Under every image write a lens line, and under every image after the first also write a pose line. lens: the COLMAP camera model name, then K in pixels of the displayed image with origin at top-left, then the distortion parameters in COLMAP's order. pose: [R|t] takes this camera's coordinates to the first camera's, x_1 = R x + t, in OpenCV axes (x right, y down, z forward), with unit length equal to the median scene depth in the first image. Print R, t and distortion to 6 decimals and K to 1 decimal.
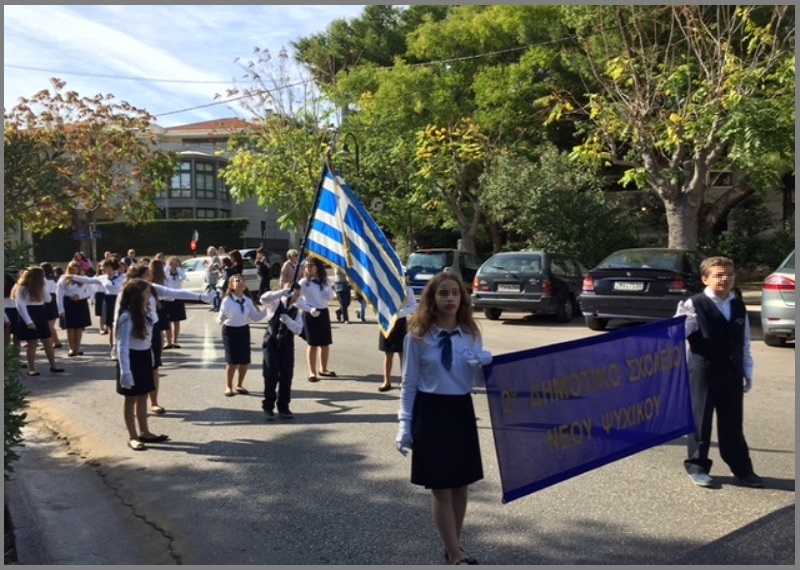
lens RADIAL K [[687.9, 0, 388.2], [0, 687.9, 284.2], [0, 0, 1]] dist [0.058824, -0.007124]
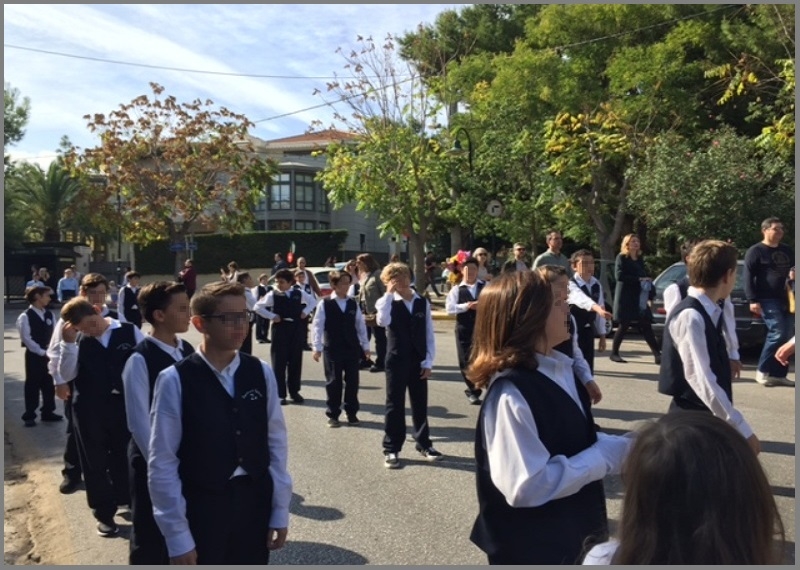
lens RADIAL K [[687.9, 0, 388.2], [0, 687.9, 284.2], [0, 0, 1]] dist [0.058824, -0.007124]
pose [[0.990149, 0.009604, -0.139691, -0.020483], [-0.012818, 0.999673, -0.022126, -0.000892], [0.139433, 0.023699, 0.989948, 0.105608]]
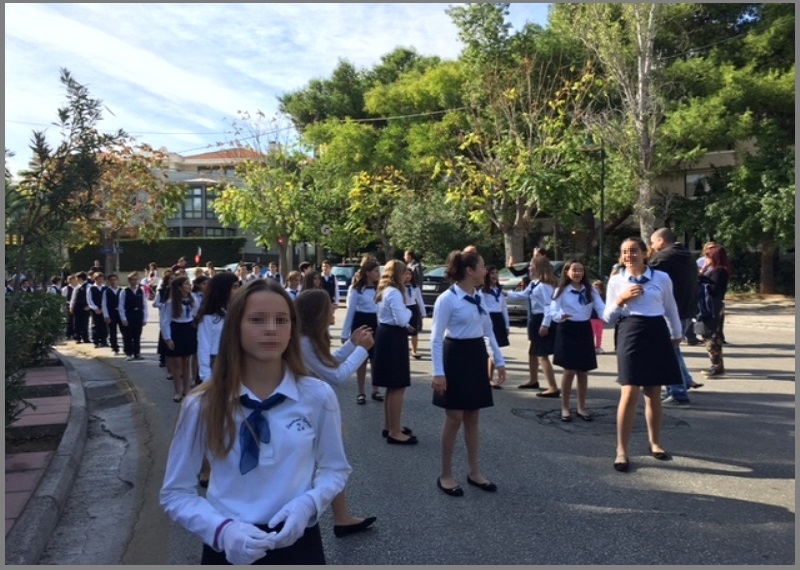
lens RADIAL K [[687.9, 0, 388.2], [0, 687.9, 284.2], [0, 0, 1]] dist [0.058824, -0.007124]
pose [[0.999206, 0.012658, -0.037773, 0.126328], [-0.013521, 0.999651, -0.022686, 0.013708], [0.037473, 0.023179, 0.999029, -0.254261]]
